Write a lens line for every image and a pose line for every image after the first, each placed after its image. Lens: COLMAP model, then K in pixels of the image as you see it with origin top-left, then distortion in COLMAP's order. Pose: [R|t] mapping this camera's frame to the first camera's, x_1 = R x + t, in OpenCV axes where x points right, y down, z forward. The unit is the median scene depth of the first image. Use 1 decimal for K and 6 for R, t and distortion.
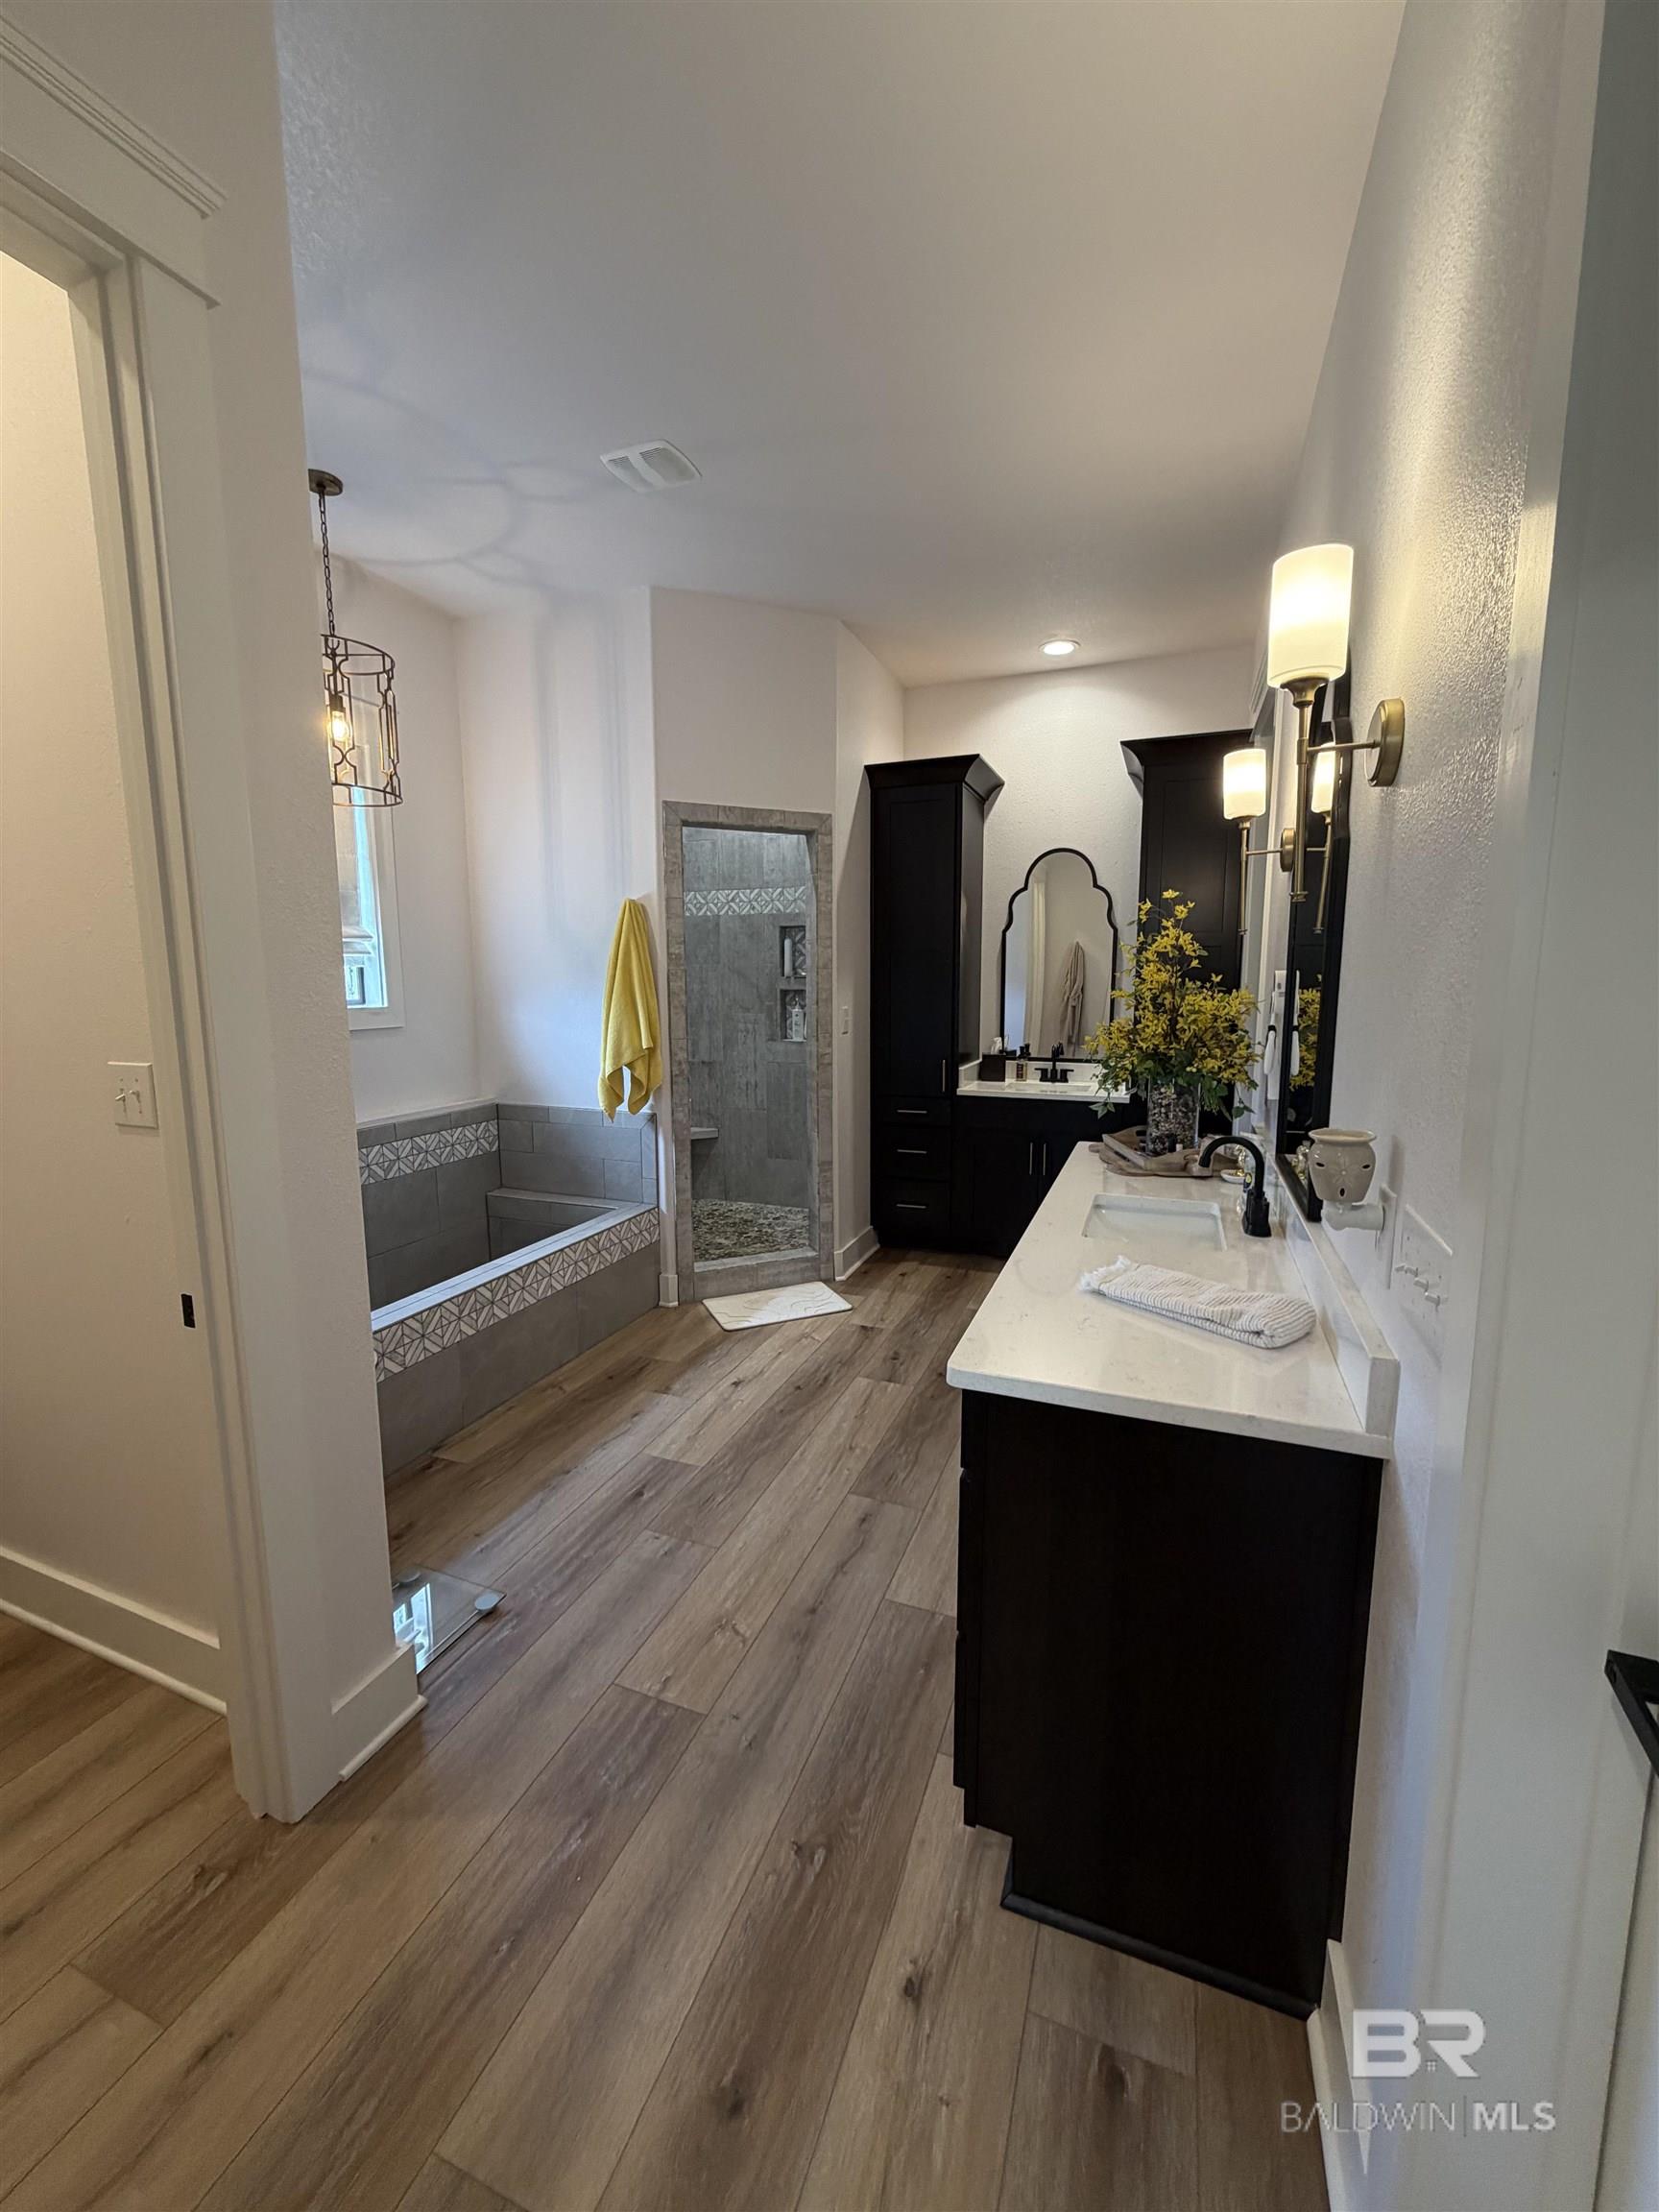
lens RADIAL K [[879.5, 0, 833.2], [0, 879.5, 1099.3], [0, 0, 1]] dist [-0.001117, 0.000507]
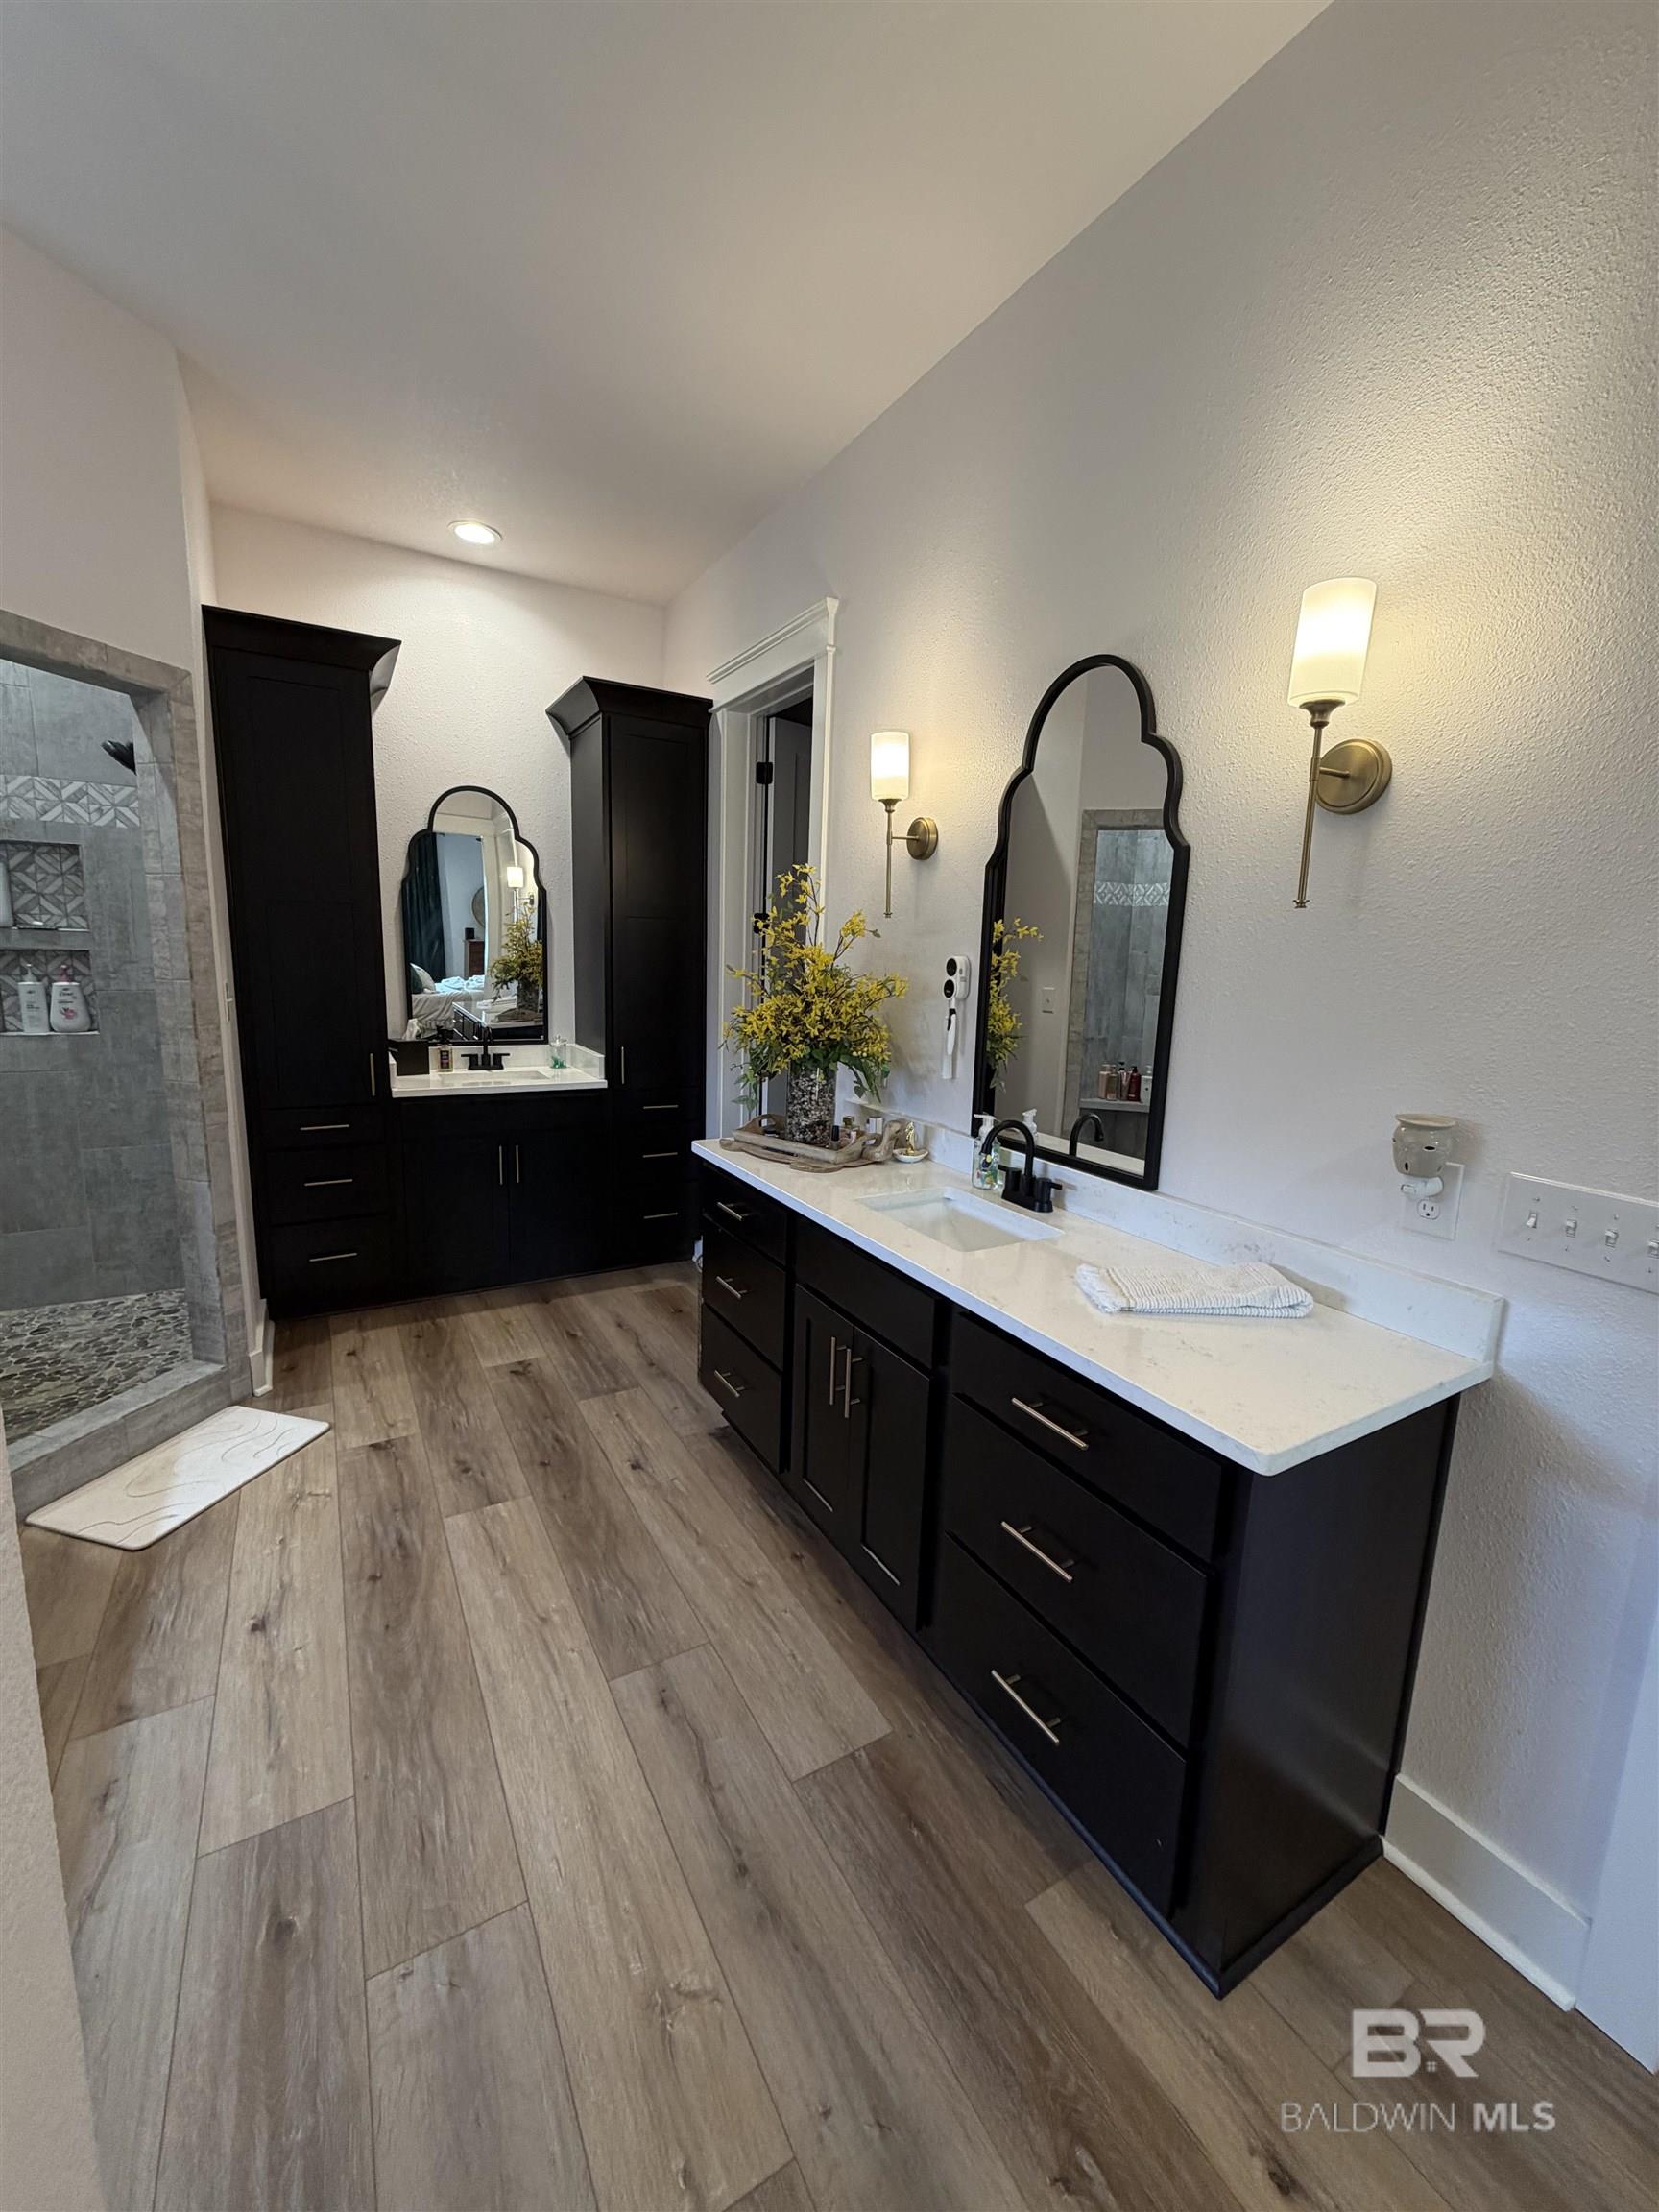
lens RADIAL K [[879.5, 0, 833.2], [0, 879.5, 1099.3], [0, 0, 1]] dist [-0.001117, 0.000507]
pose [[0.620168, -0.107200, 0.777110, -0.268501], [0.073203, 0.994205, 0.078728, -0.045200], [-0.781046, 0.008062, 0.624421, 0.296229]]
